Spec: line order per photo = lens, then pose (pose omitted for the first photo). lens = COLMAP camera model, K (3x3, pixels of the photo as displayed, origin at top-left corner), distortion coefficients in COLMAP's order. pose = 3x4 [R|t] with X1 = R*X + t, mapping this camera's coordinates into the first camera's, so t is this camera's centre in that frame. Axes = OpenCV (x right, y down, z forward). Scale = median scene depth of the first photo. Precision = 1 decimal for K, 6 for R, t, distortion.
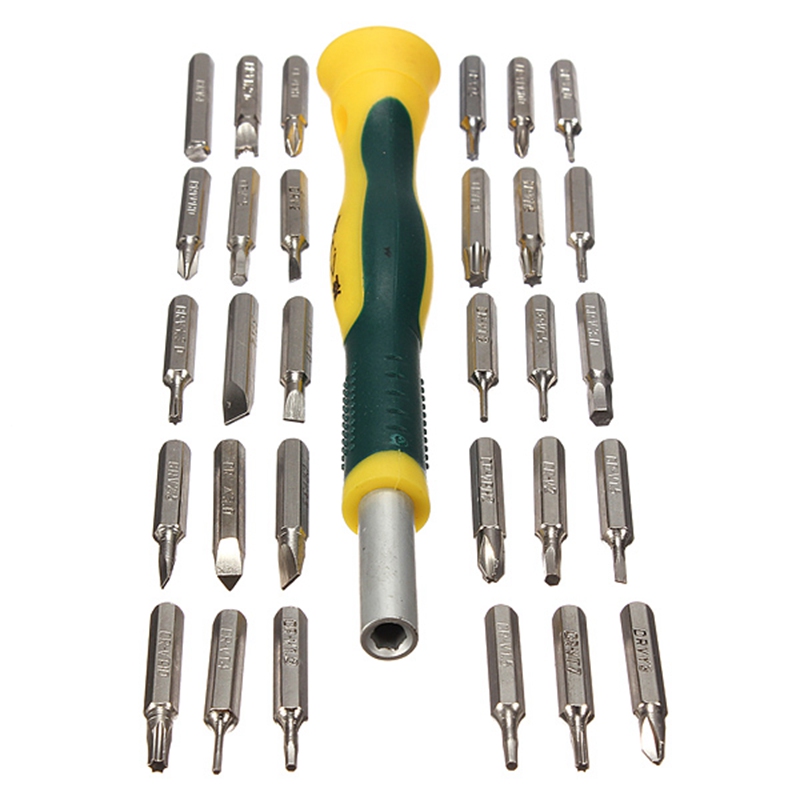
lens RADIAL K [[3077.8, 0, 399.5], [0, 3077.8, 400.0], [0, 0, 1]] dist [0.186791, 0.000000]
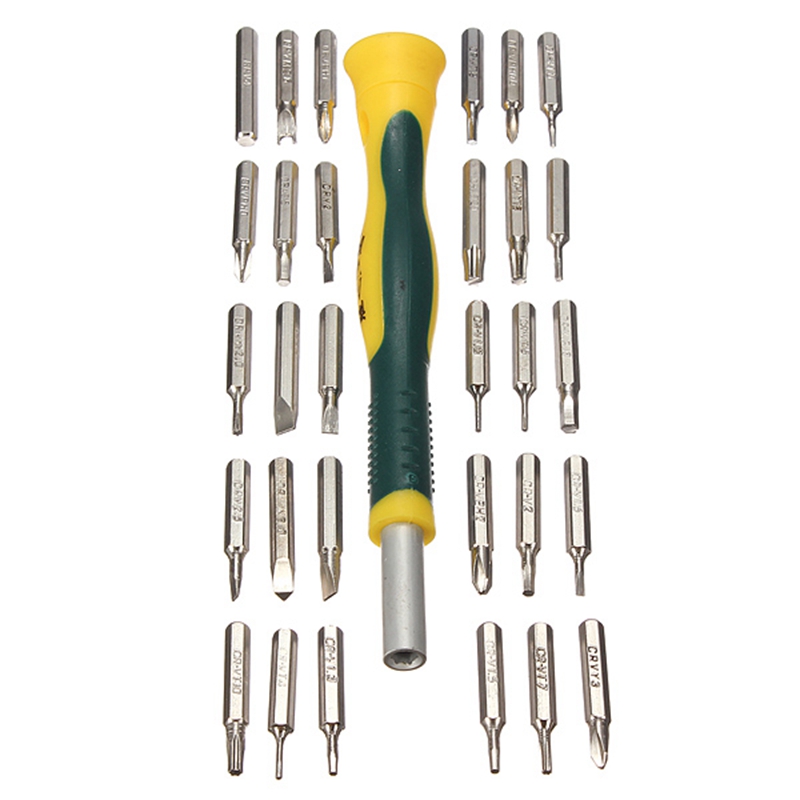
lens RADIAL K [[3077.8, 0, 400.7], [0, 3077.8, 400.0], [0, 0, 1]] dist [0.186791, 0.000000]
pose [[0.999968, -0.004188, -0.006853, 0.004059], [0.005587, 0.975732, 0.218898, -0.294251], [0.005770, -0.218929, 0.975724, -0.253892]]
